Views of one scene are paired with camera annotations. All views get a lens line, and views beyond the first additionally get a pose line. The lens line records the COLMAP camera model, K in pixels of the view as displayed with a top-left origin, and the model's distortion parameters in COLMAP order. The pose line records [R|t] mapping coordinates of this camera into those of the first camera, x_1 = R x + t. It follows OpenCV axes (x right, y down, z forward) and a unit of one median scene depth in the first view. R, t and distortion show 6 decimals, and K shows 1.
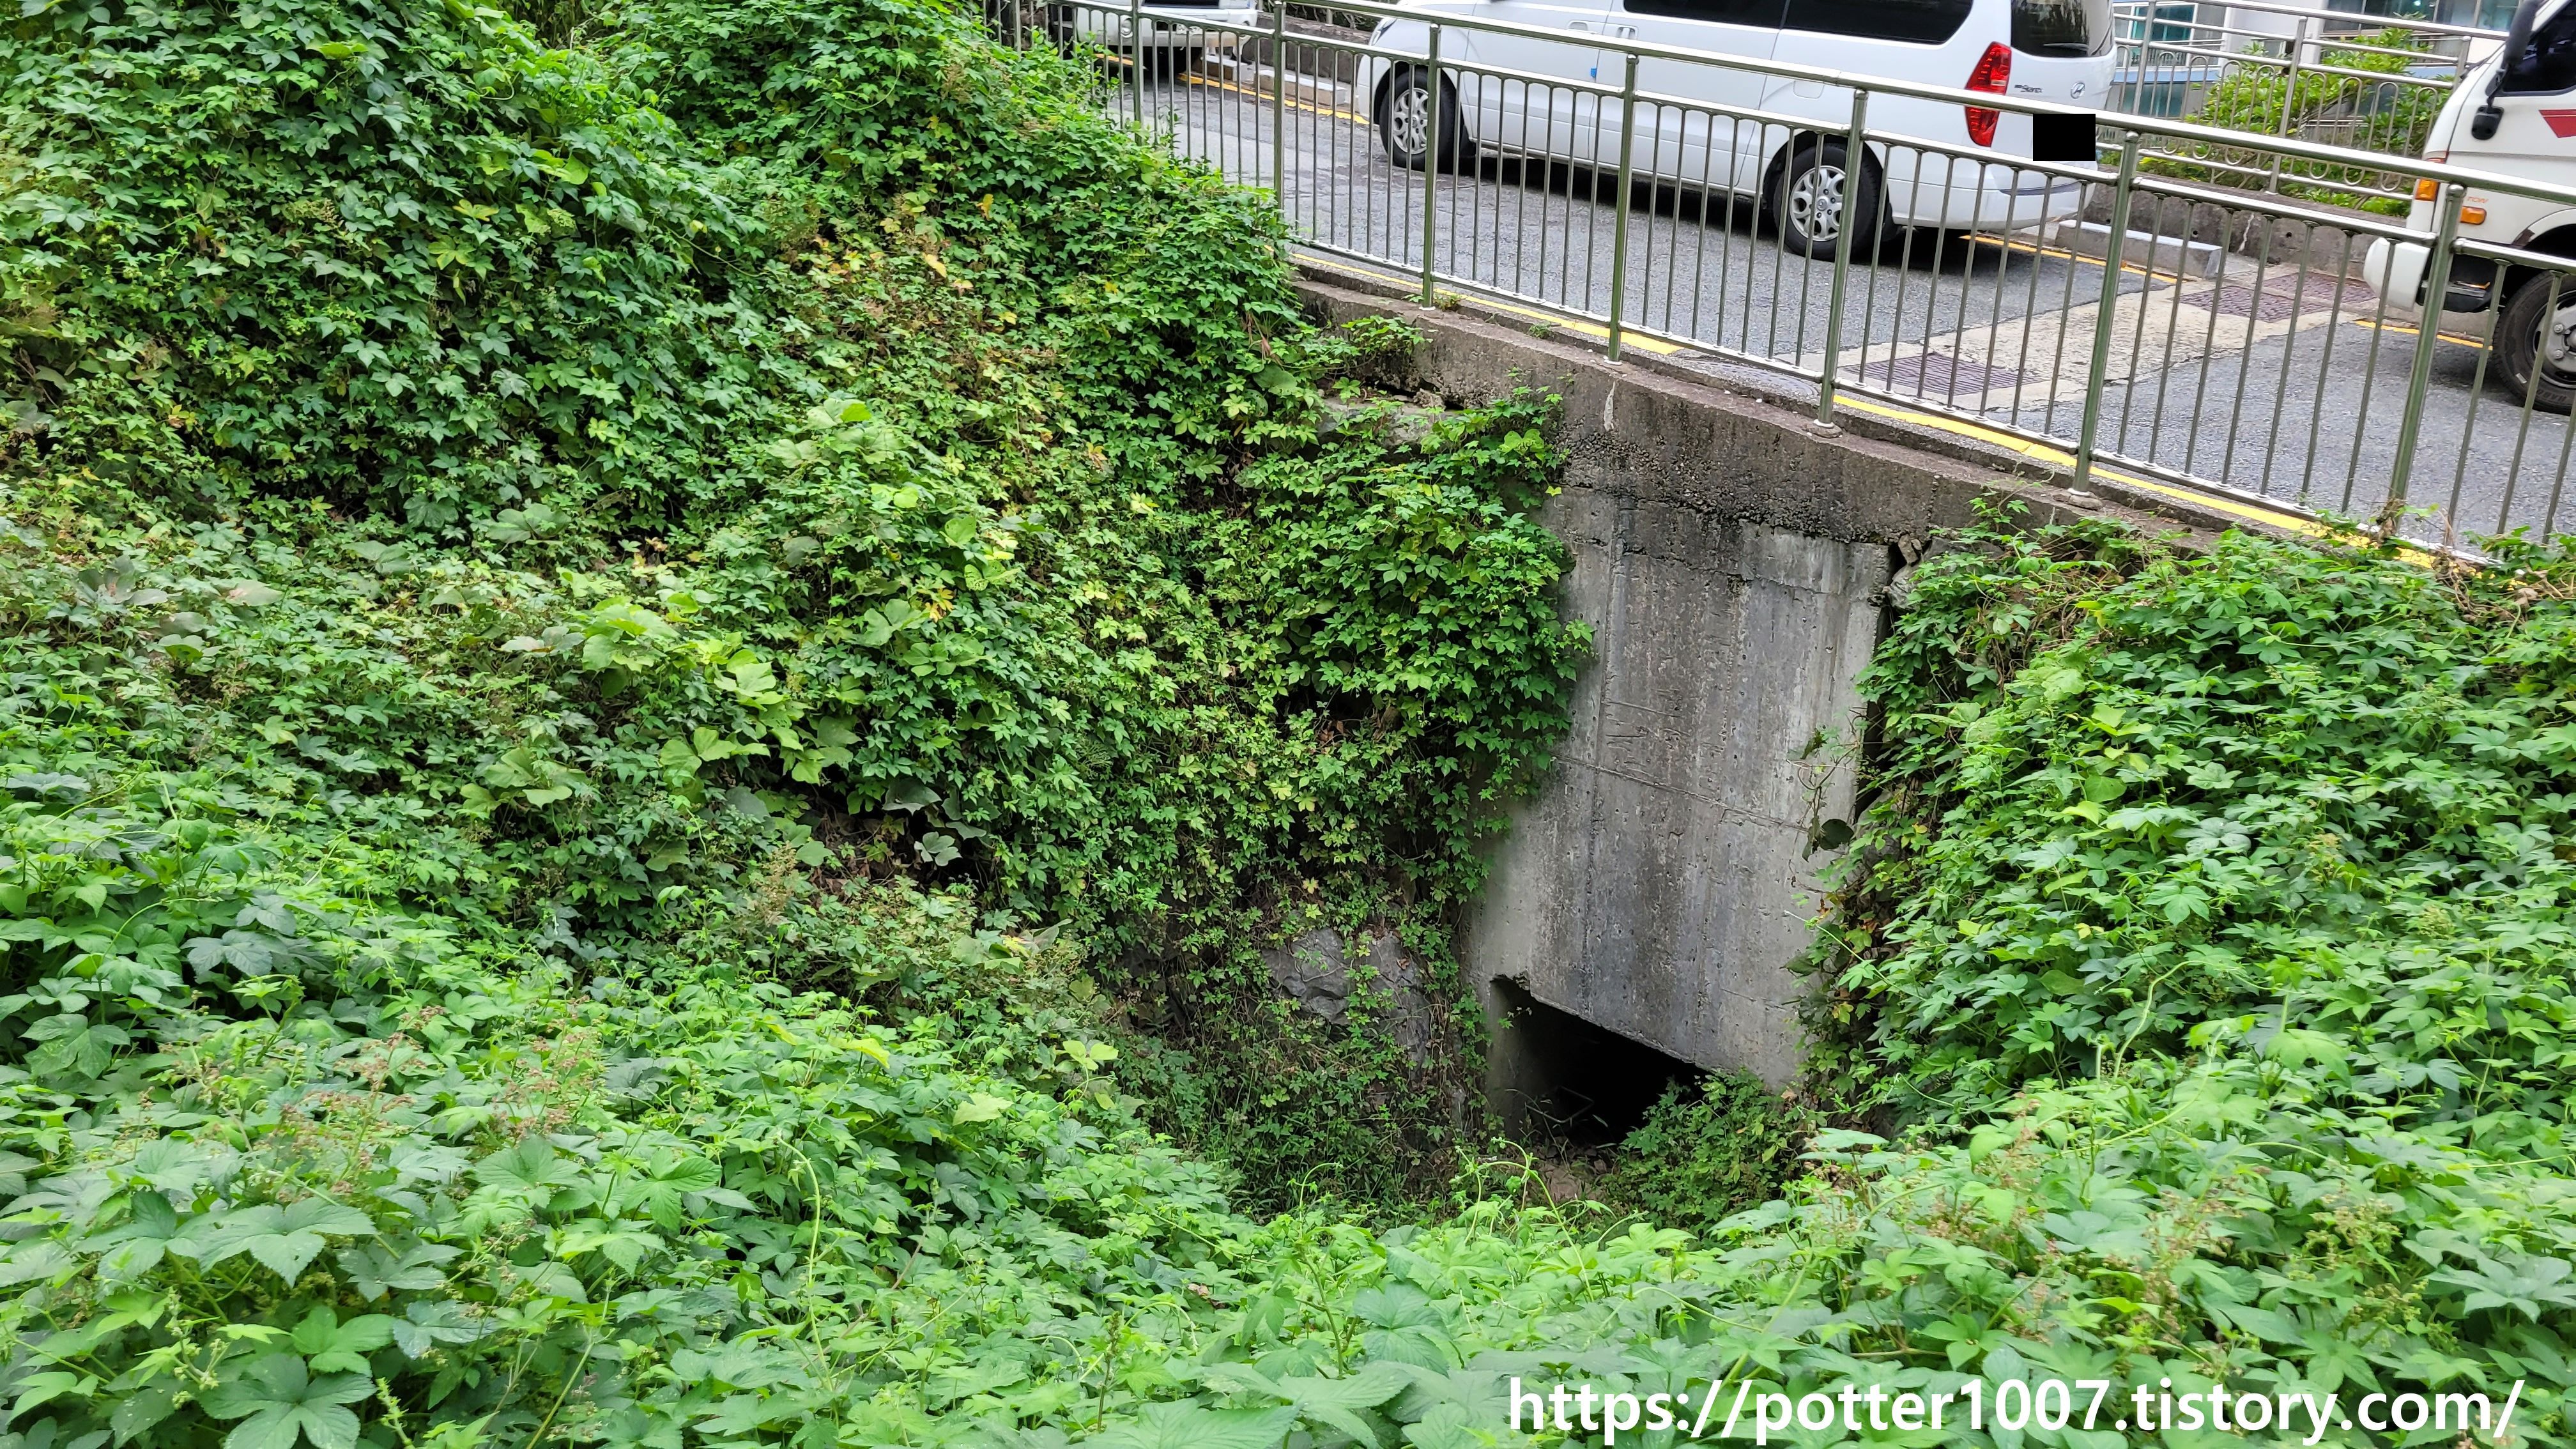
lens RADIAL K [[1959.4, 0, 1291.4], [0, 1959.4, 745.3], [0, 0, 1]] dist [0.067697, -0.032473]
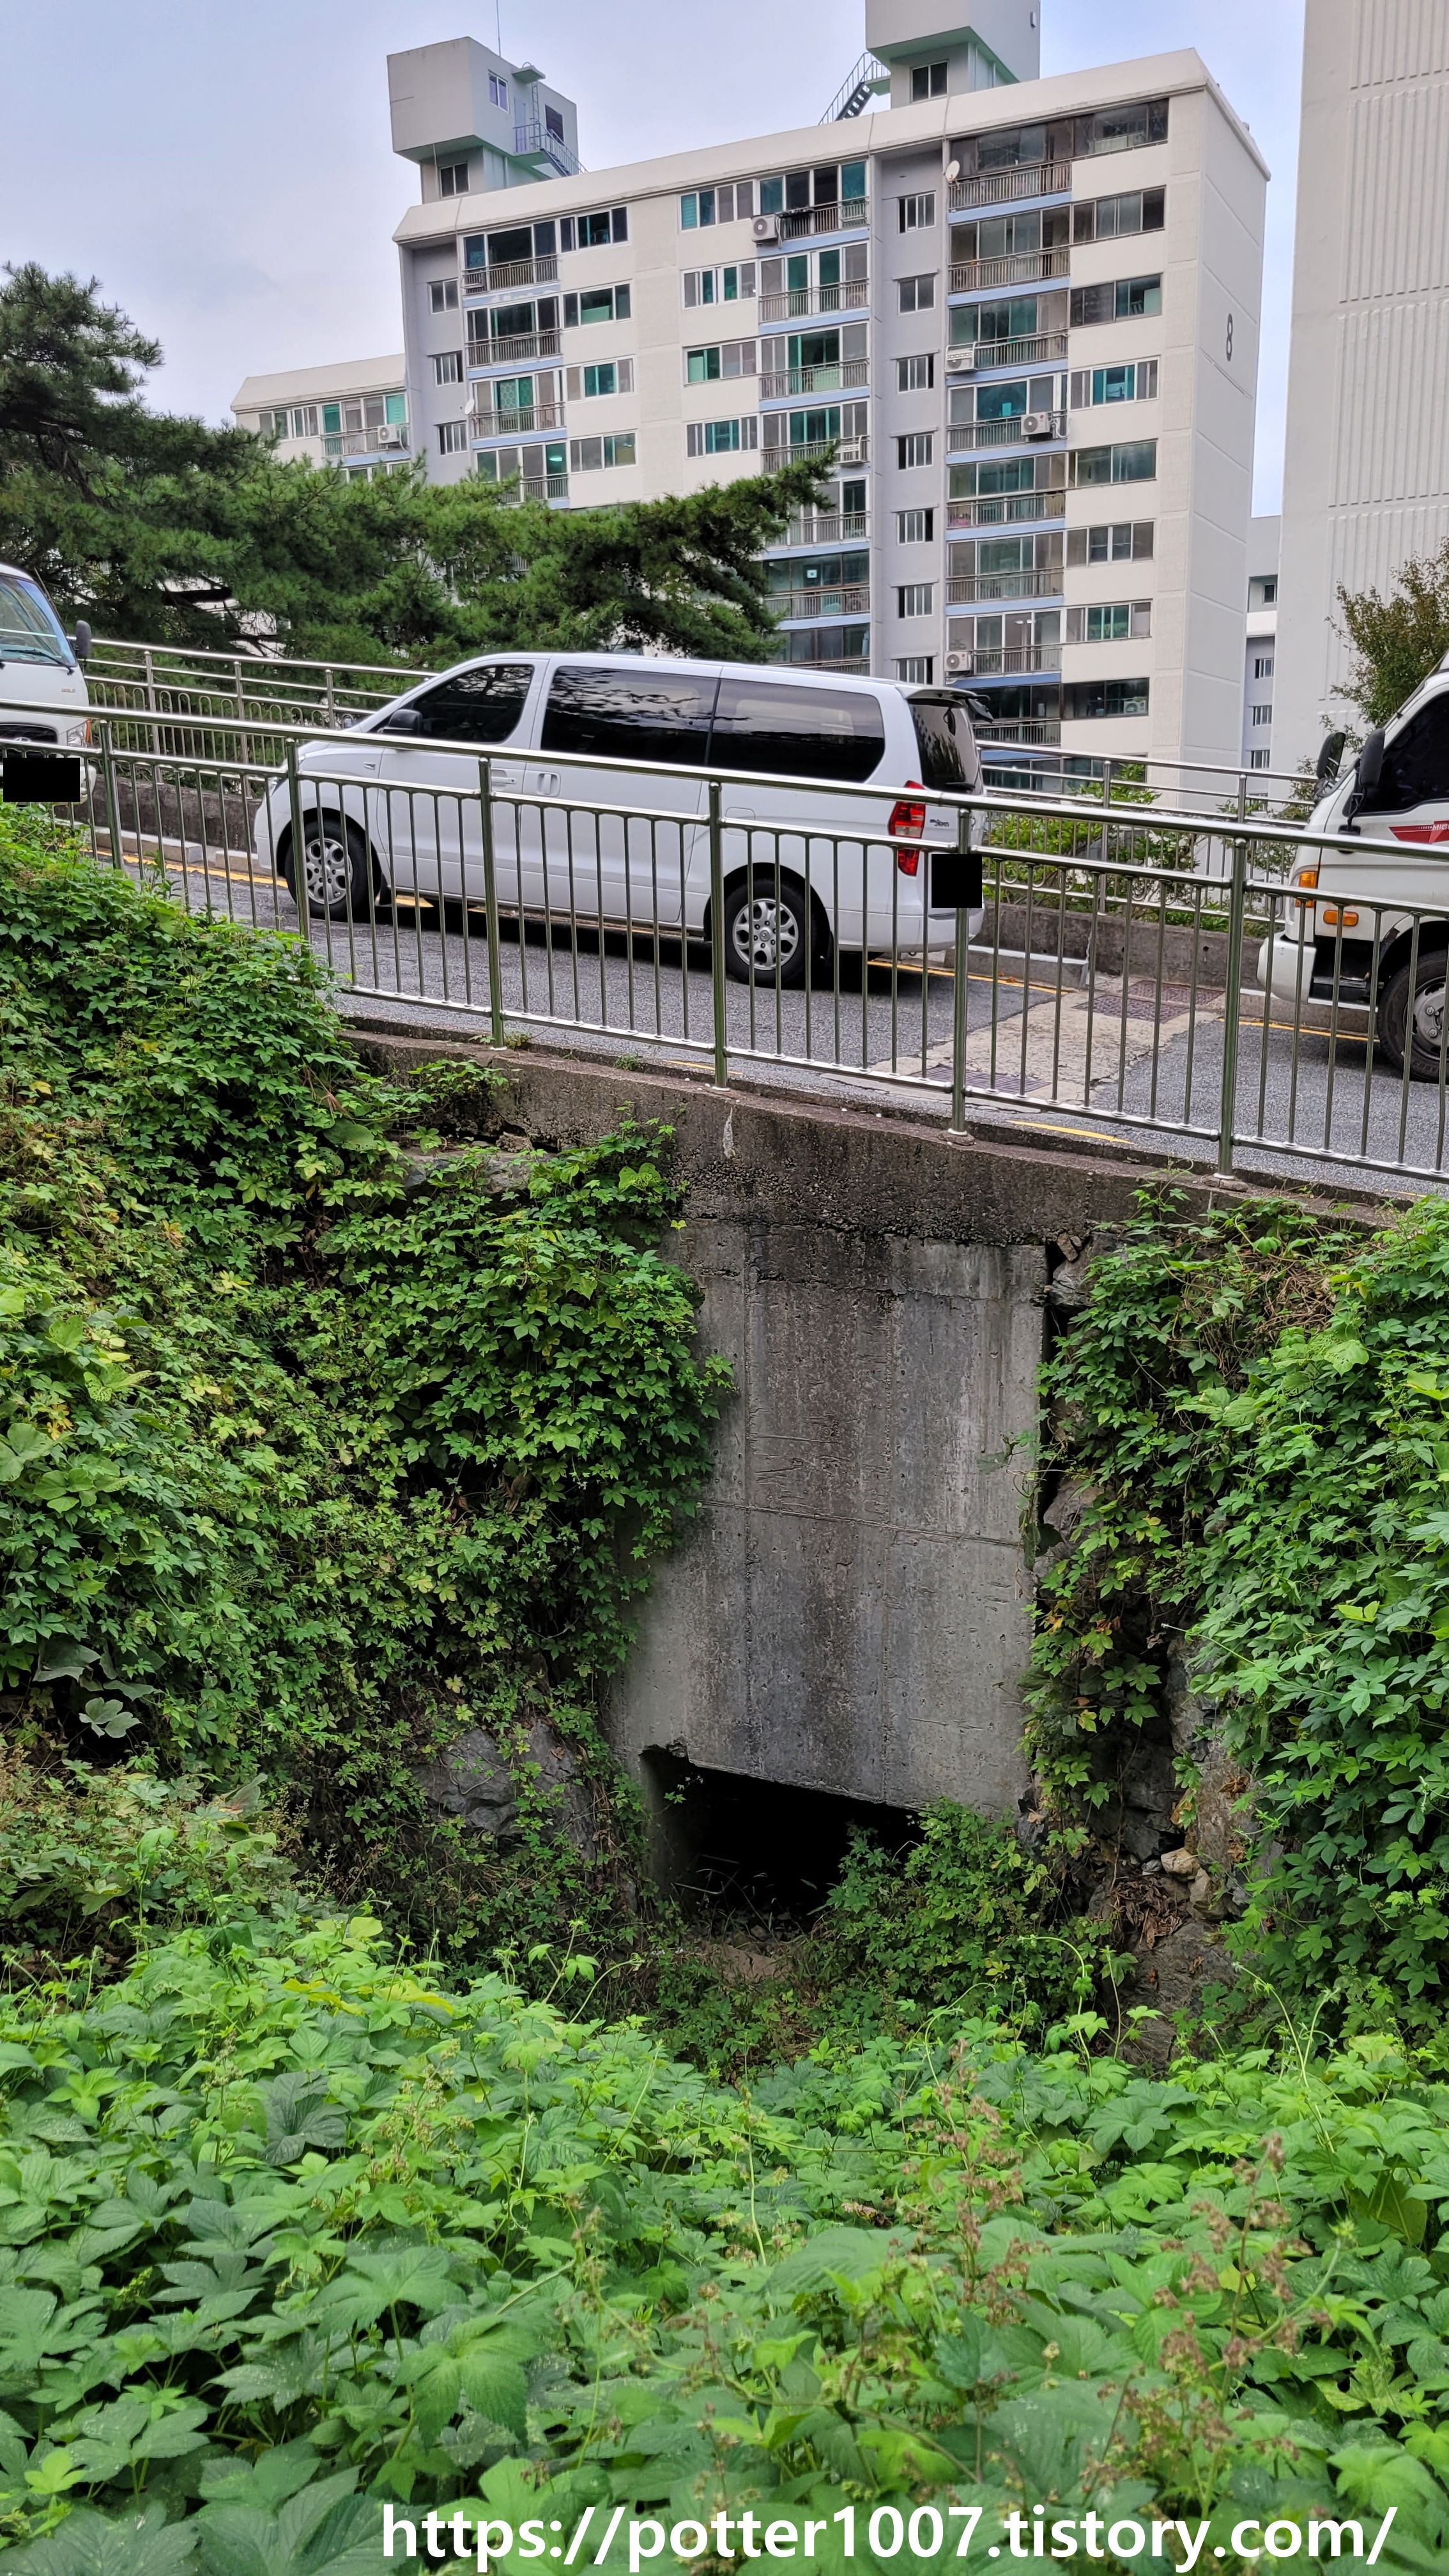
lens RADIAL K [[1959.4, 0, 724.5], [0, 1959.4, 1288.0], [0, 0, 1]] dist [0.067697, -0.032473]
pose [[0.938403, -0.104177, 0.329466, -0.156511], [0.137778, 0.987205, -0.080274, -0.018656], [-0.316887, 0.120722, 0.940749, 0.095763]]
